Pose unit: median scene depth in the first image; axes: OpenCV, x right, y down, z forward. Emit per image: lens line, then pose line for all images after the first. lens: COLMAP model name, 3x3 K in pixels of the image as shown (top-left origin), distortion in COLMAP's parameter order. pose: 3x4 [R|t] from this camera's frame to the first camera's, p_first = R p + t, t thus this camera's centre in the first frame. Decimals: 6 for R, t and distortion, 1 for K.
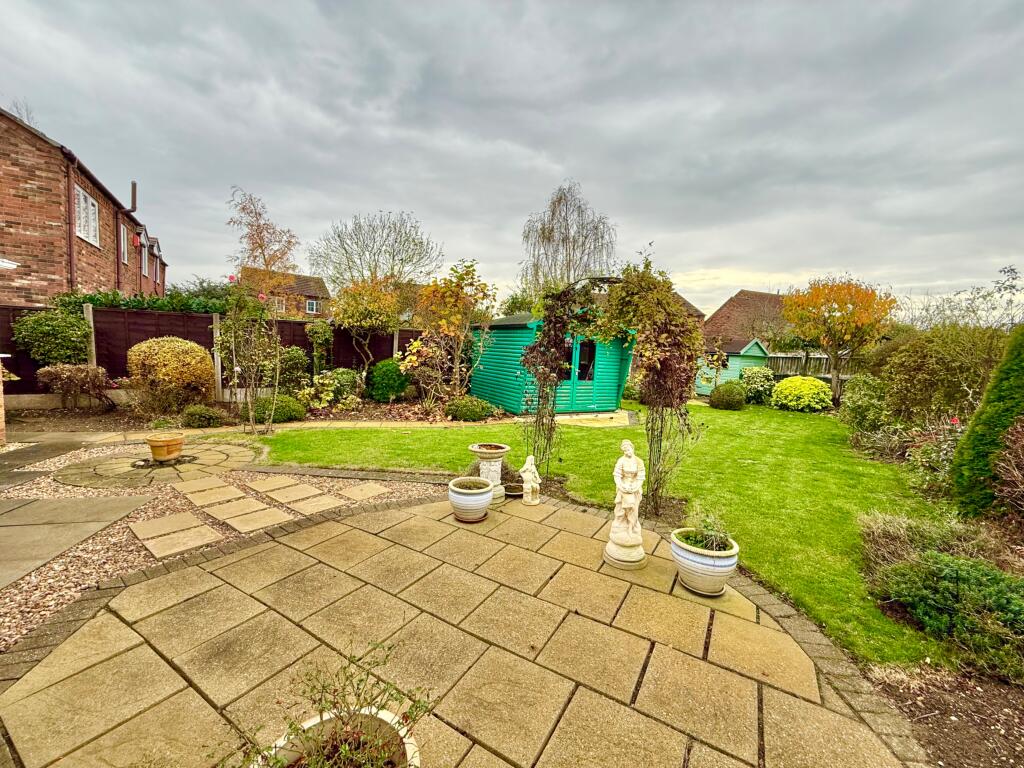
lens RADIAL K [[411.3, 0, 510.9], [0, 411.3, 383.1], [0, 0, 1]] dist [-0.003761, -0.000213]
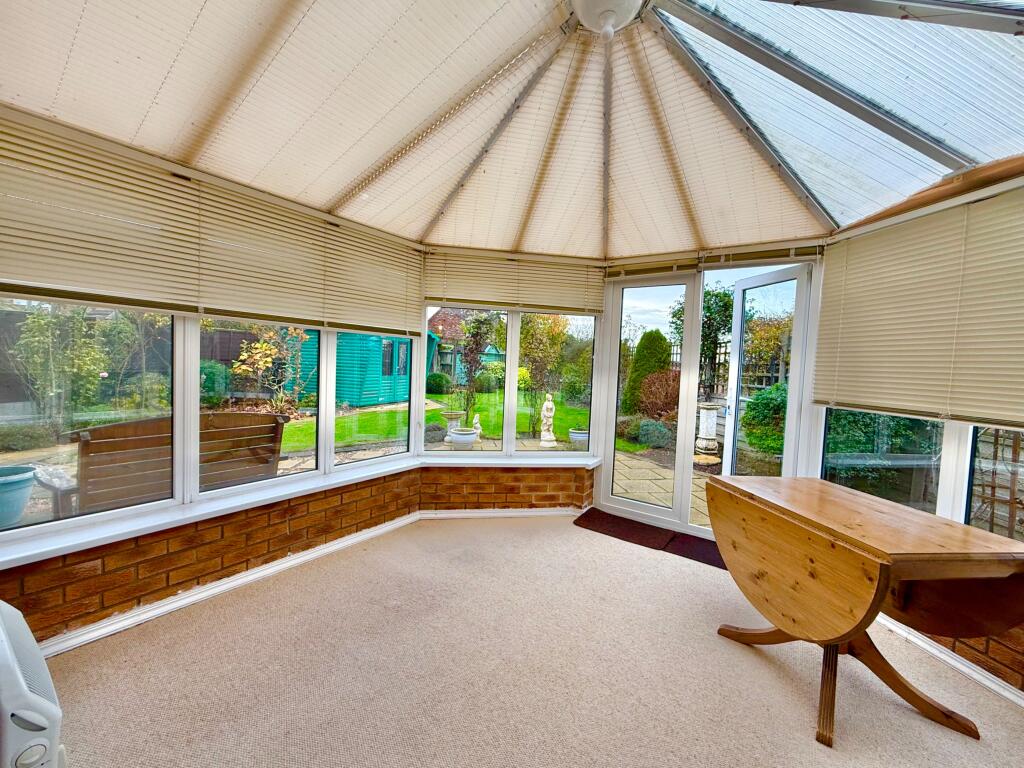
lens RADIAL K [[411.3, 0, 511.6], [0, 411.3, 382.7], [0, 0, 1]] dist [-0.003761, -0.000213]
pose [[0.773271, -0.051869, 0.631950, -0.260754], [0.049781, 0.998538, 0.021045, 0.005010], [-0.632118, 0.015185, 0.774723, -0.124203]]
